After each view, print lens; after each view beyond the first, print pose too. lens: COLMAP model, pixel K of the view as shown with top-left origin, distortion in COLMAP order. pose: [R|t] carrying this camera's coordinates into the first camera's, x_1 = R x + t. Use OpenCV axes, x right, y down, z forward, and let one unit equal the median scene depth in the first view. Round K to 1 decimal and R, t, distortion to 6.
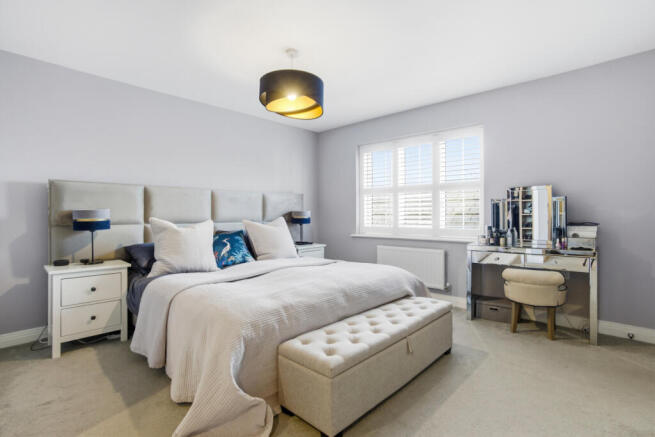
lens RADIAL K [[323.1, 0, 327.6], [0, 323.1, 214.9], [0, 0, 1]] dist [-0.007044, -0.000471]
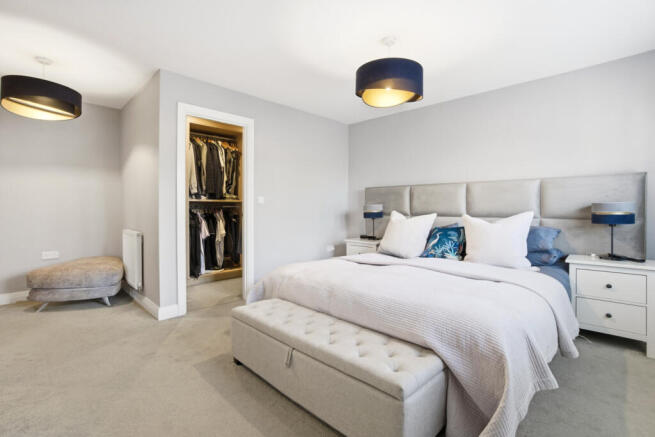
lens RADIAL K [[301.5, 0, 327.7], [0, 301.5, 216.1], [0, 0, 1]] dist [-0.006480, -0.000479]
pose [[-0.014975, 0.026724, -0.999531, 0.638832], [-0.000185, 0.999643, 0.026729, -0.001987], [0.999888, 0.000585, -0.014965, 0.670395]]
